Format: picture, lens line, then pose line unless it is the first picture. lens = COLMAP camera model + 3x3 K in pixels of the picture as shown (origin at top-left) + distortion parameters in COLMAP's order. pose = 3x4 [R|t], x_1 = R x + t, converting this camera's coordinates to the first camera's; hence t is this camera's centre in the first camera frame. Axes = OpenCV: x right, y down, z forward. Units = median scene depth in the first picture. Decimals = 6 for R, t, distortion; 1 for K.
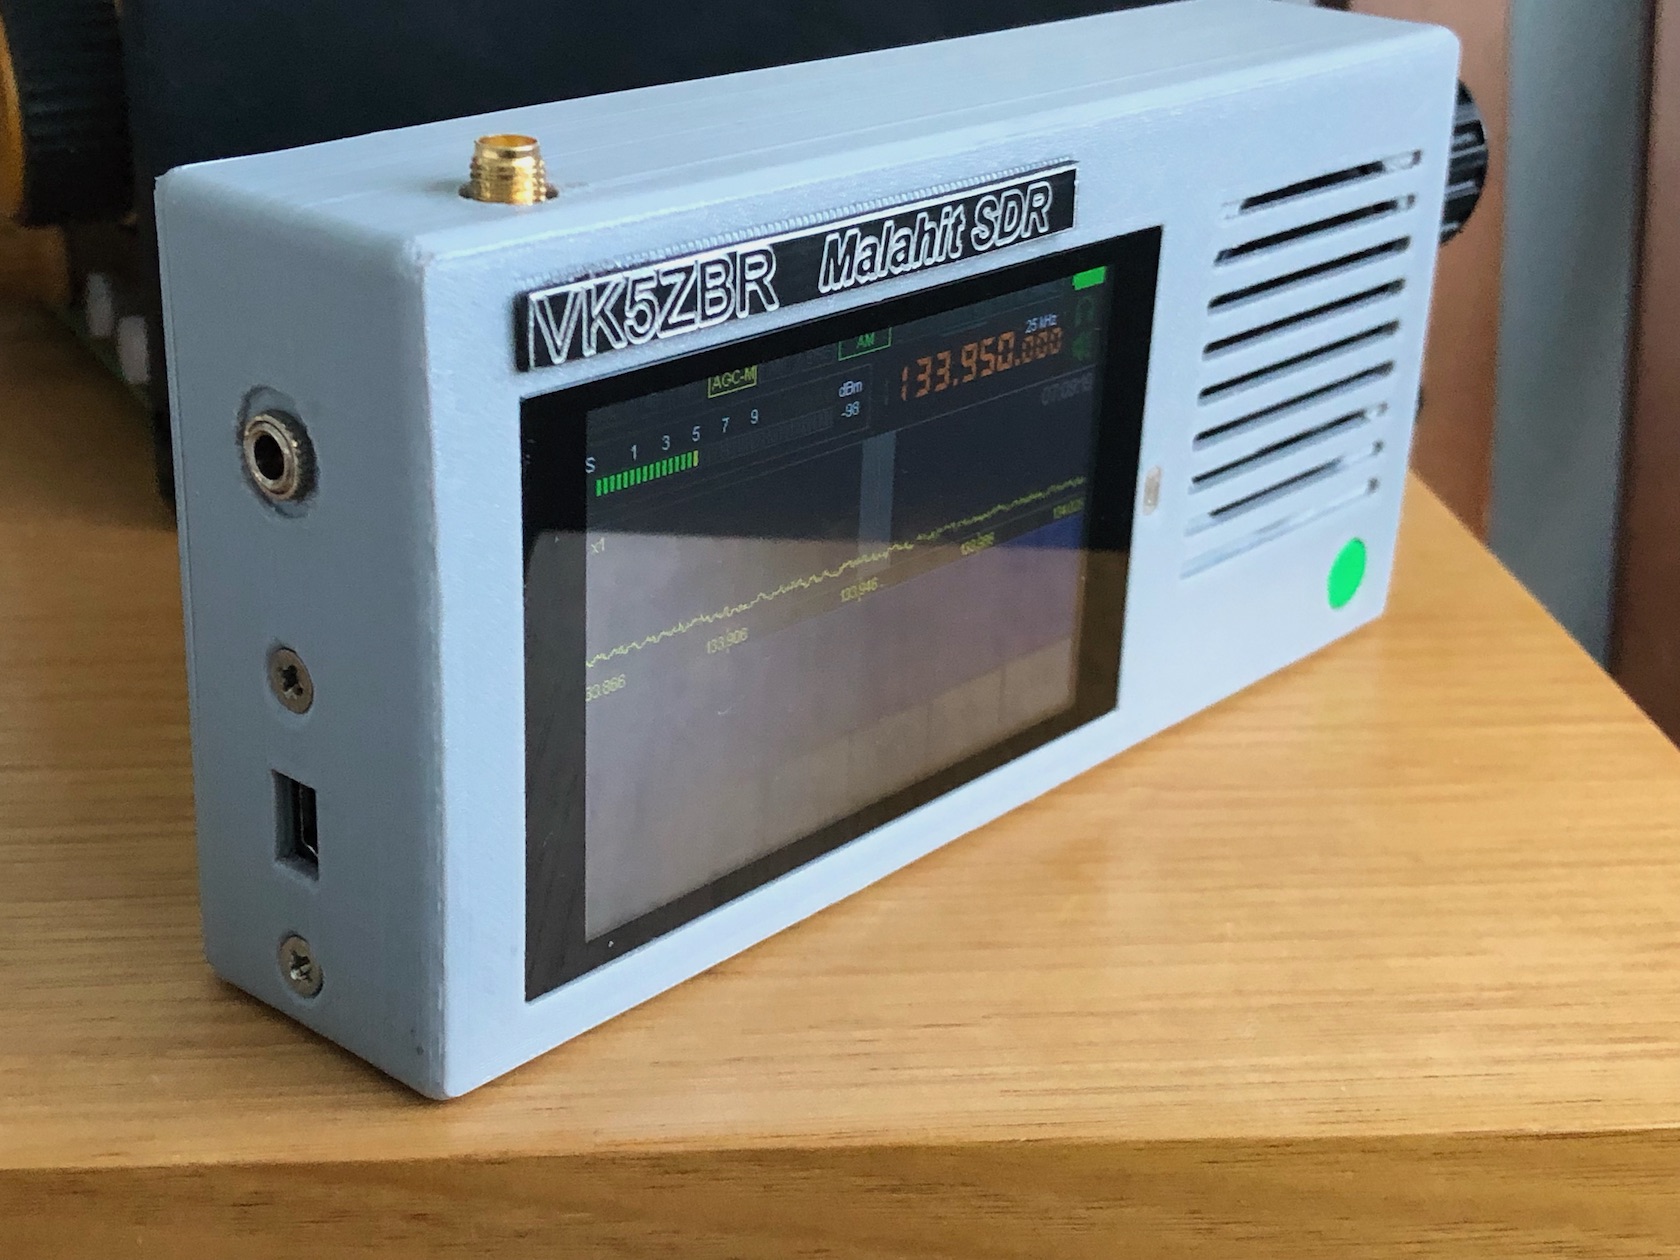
lens RADIAL K [[2461.1, 0, 847.9], [0, 2461.1, 630.3], [0, 0, 1]] dist [0.125217, 0.000000]
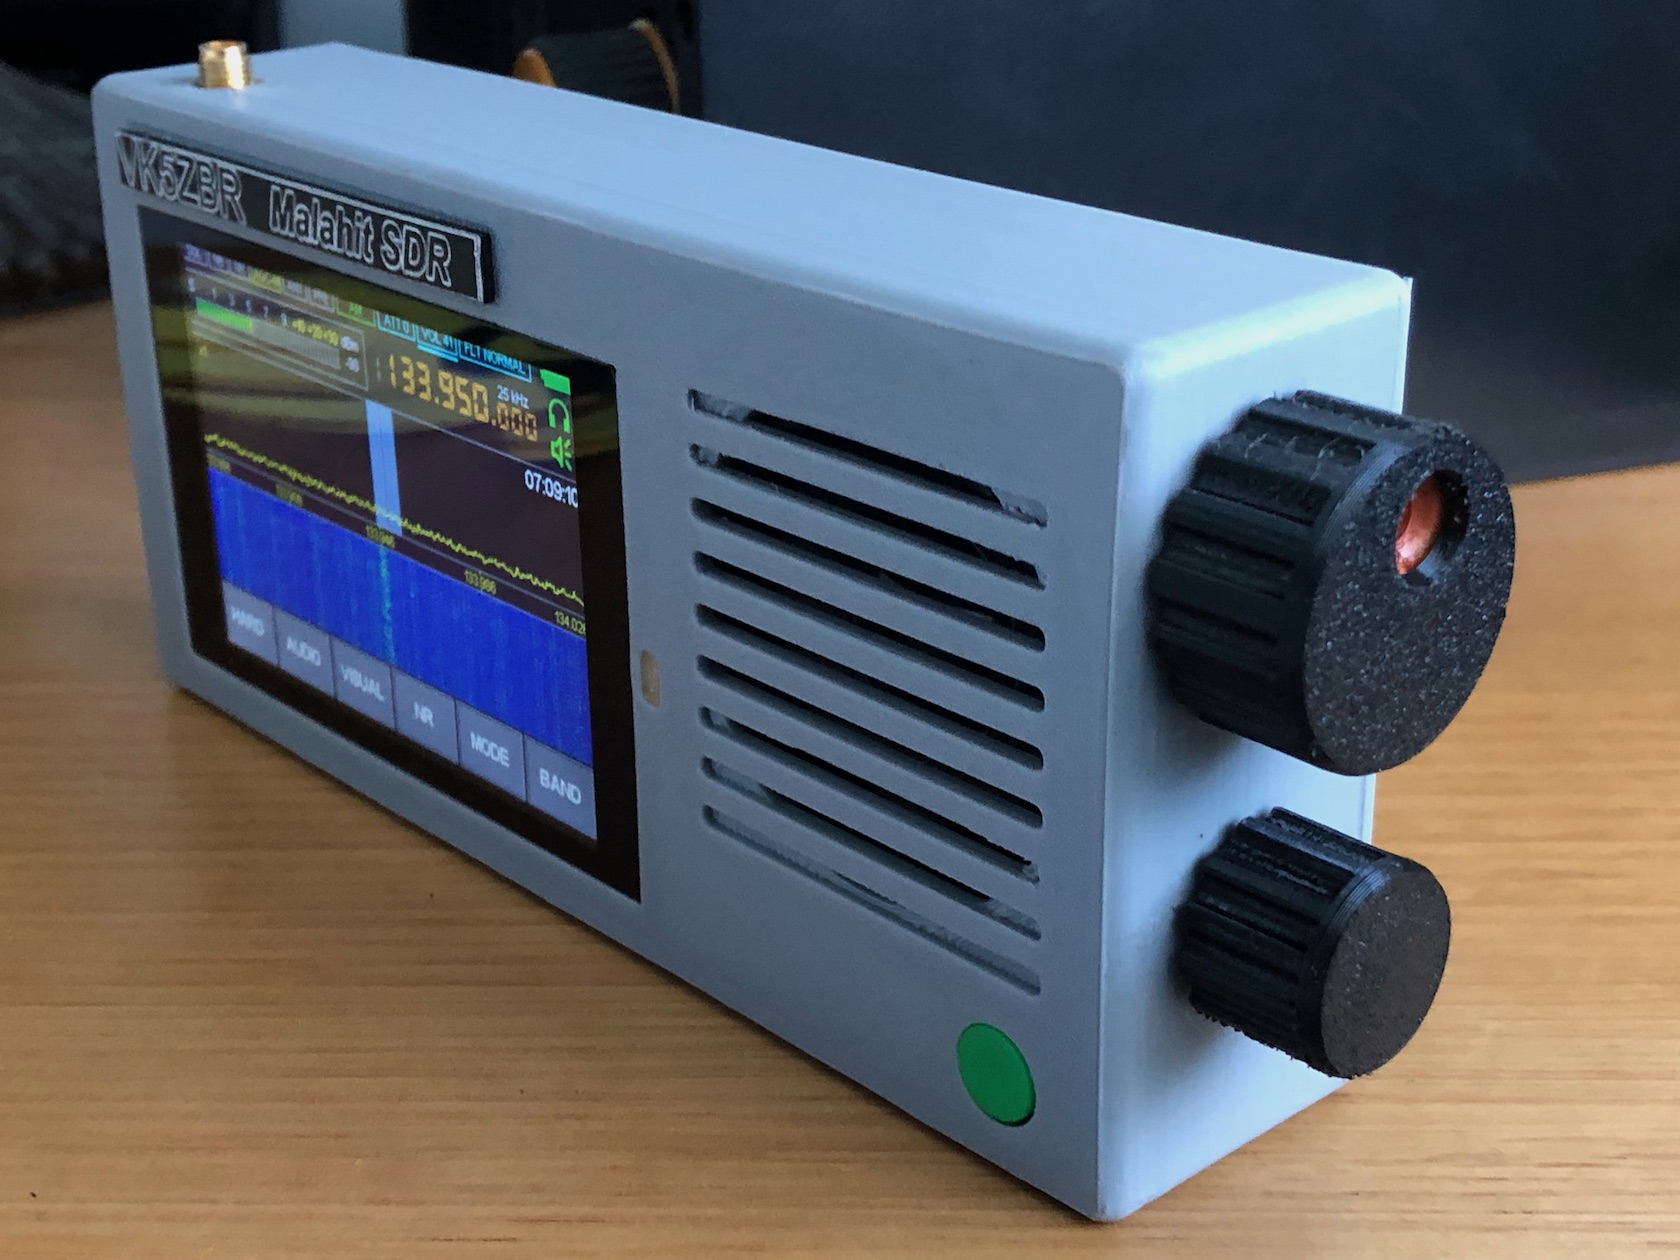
lens RADIAL K [[2461.1, 0, 852.3], [0, 2461.1, 637.1], [0, 0, 1]] dist [0.125217, 0.000000]
pose [[-0.076780, 0.334245, -0.939354, 1.143224], [-0.413089, 0.846806, 0.335078, -0.477757], [0.907448, 0.413764, 0.073055, 1.204205]]
